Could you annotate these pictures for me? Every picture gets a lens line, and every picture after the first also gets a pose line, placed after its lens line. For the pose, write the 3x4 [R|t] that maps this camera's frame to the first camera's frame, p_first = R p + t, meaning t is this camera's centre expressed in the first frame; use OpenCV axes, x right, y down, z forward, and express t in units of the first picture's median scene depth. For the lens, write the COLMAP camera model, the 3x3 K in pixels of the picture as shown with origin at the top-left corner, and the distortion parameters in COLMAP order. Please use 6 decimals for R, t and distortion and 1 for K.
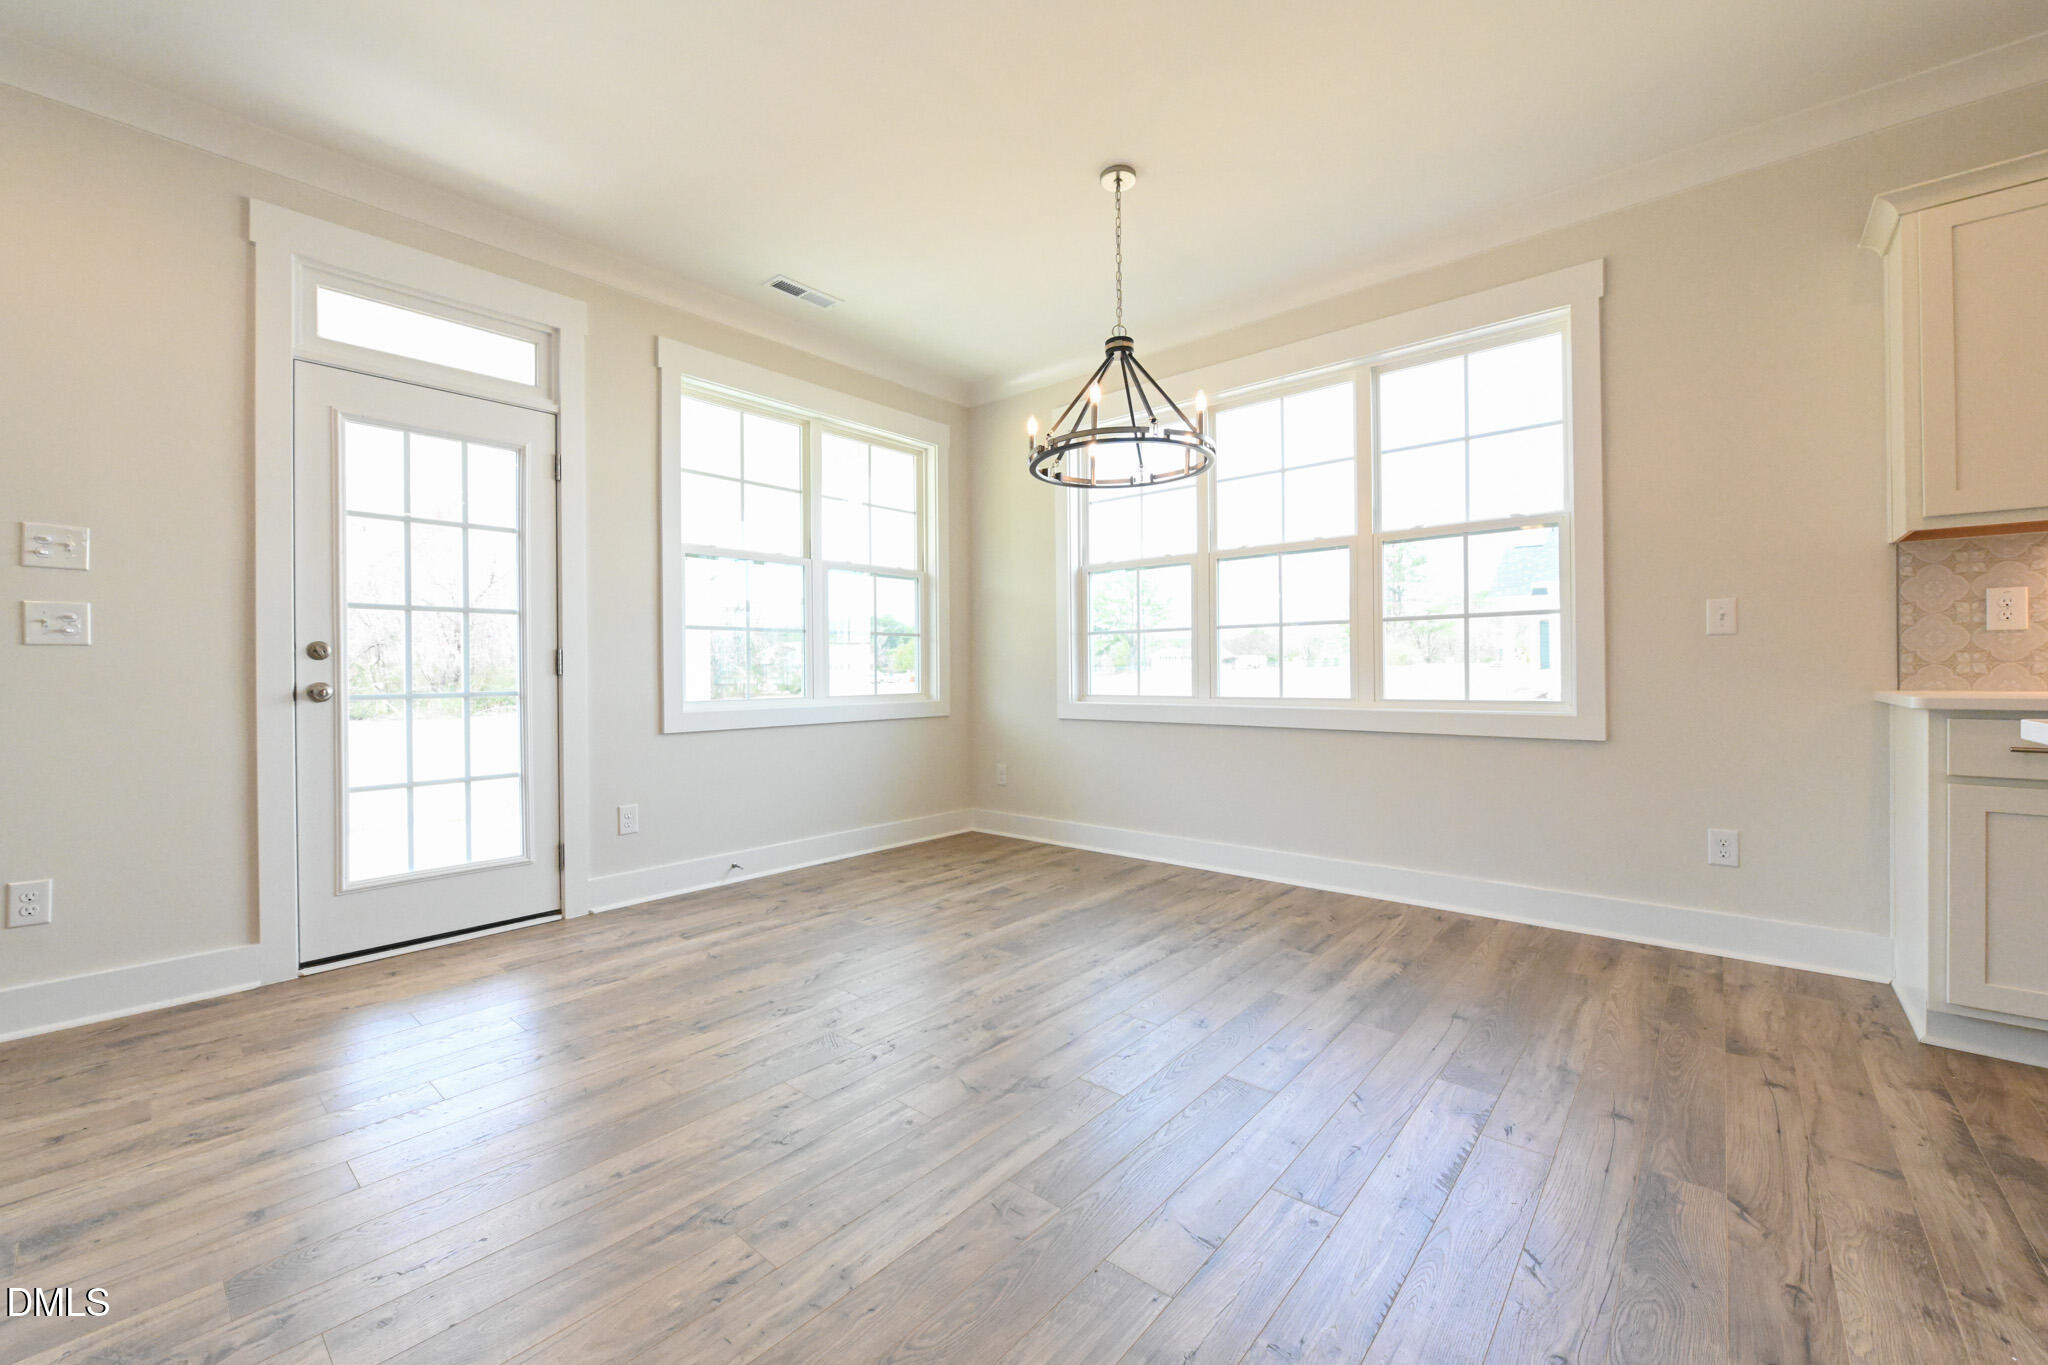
lens RADIAL K [[806.7, 0, 1016.8], [0, 806.7, 677.1], [0, 0, 1]] dist [-0.002365, -0.000069]
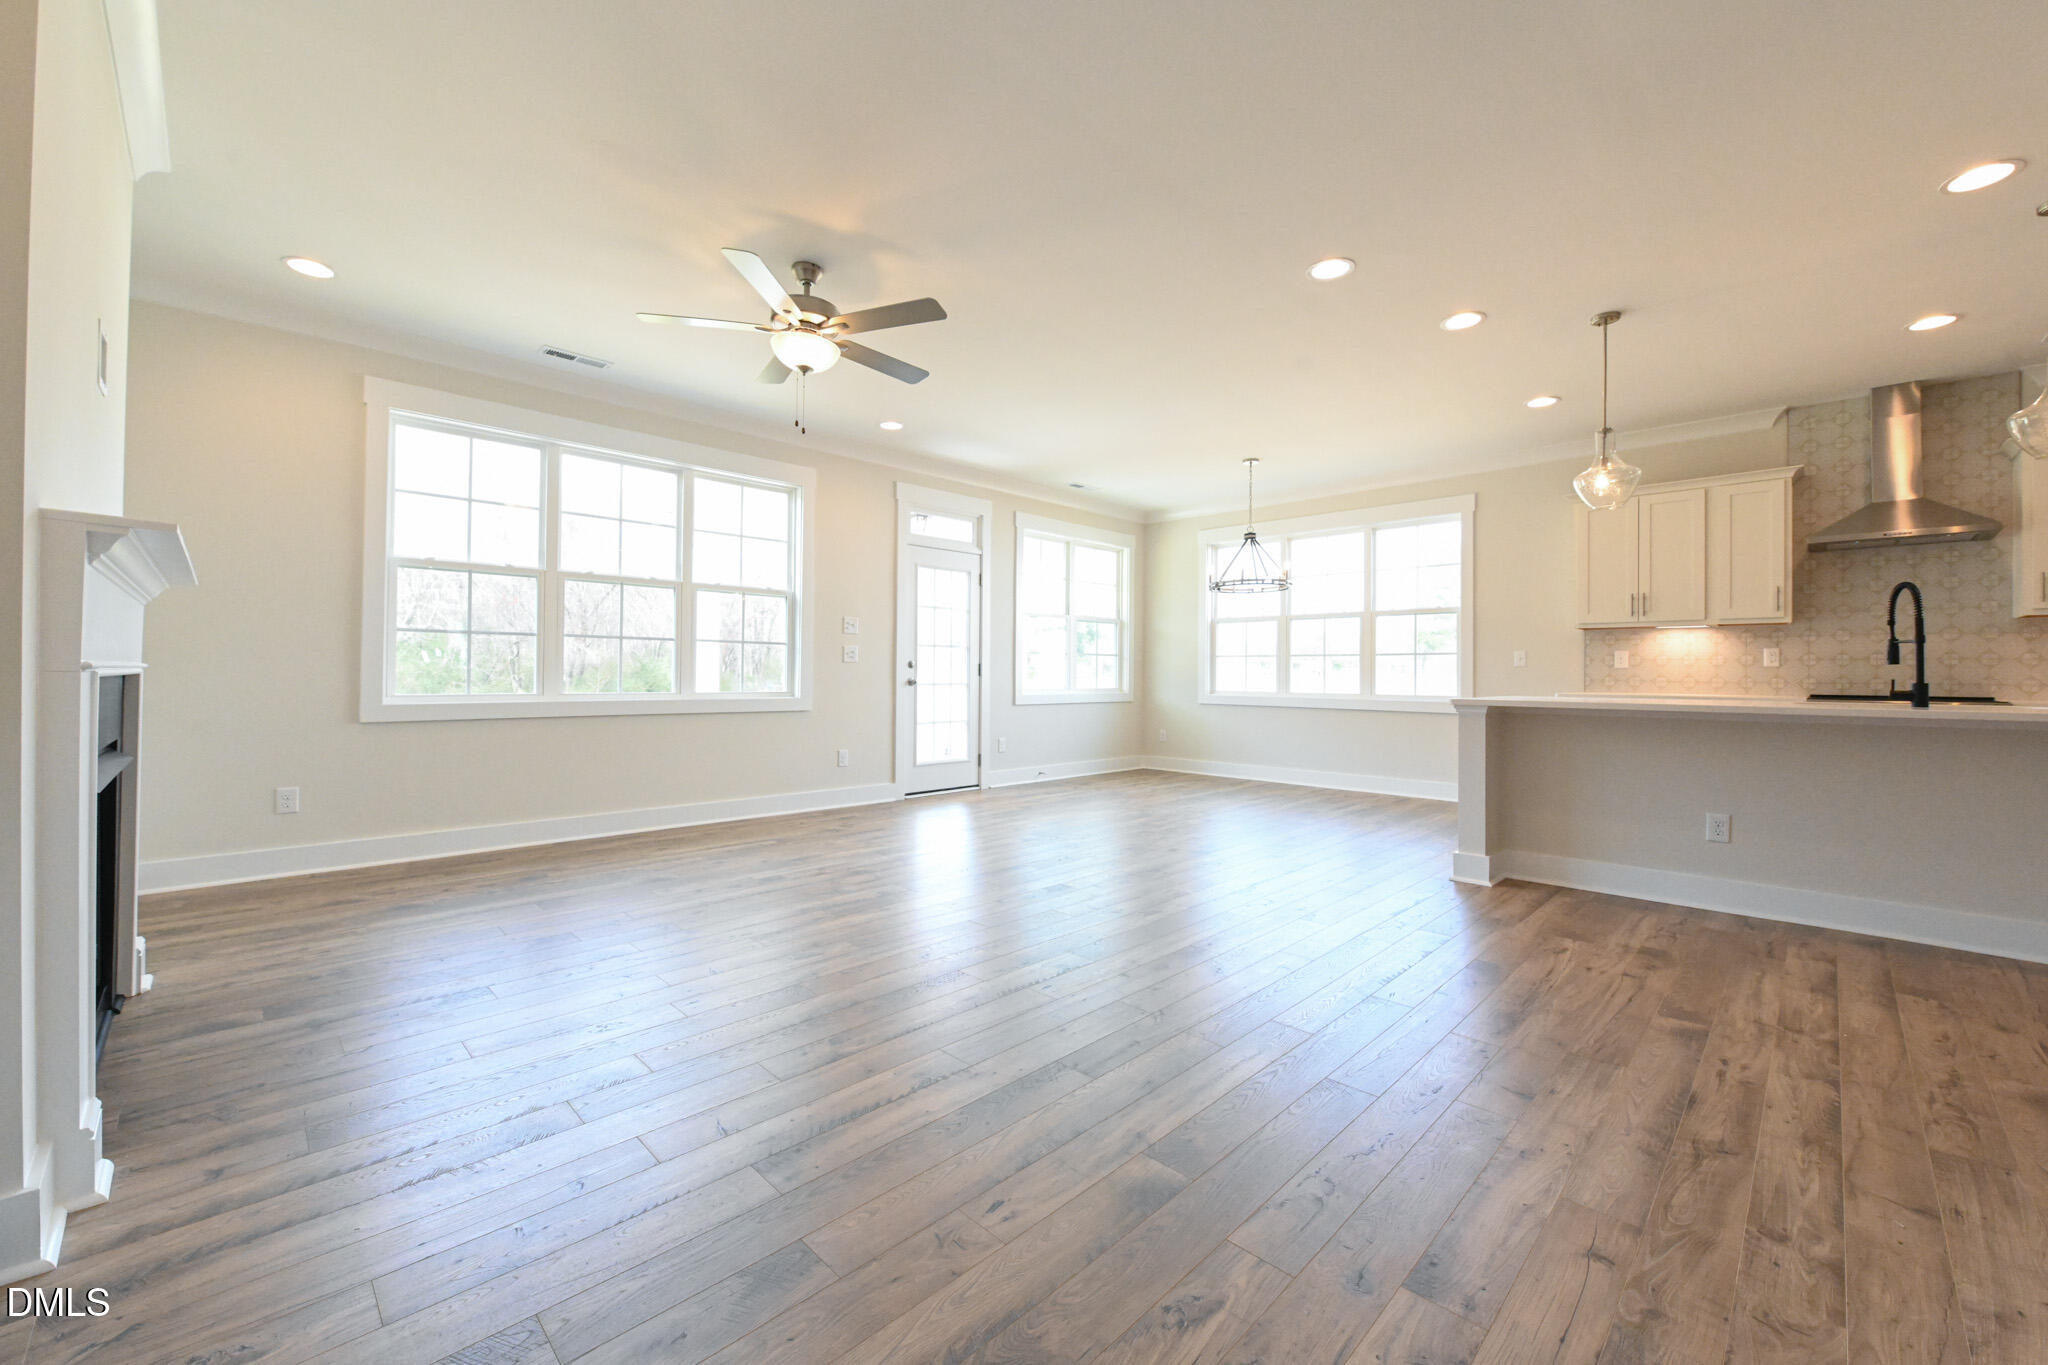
lens RADIAL K [[806.7, 0, 1026.7], [0, 806.7, 676.4], [0, 0, 1]] dist [-0.002365, -0.000069]
pose [[0.997953, 0.016423, -0.061810, -0.288638], [-0.016607, 0.999859, -0.002473, 0.002003], [0.061760, 0.003495, 0.998085, -1.065305]]
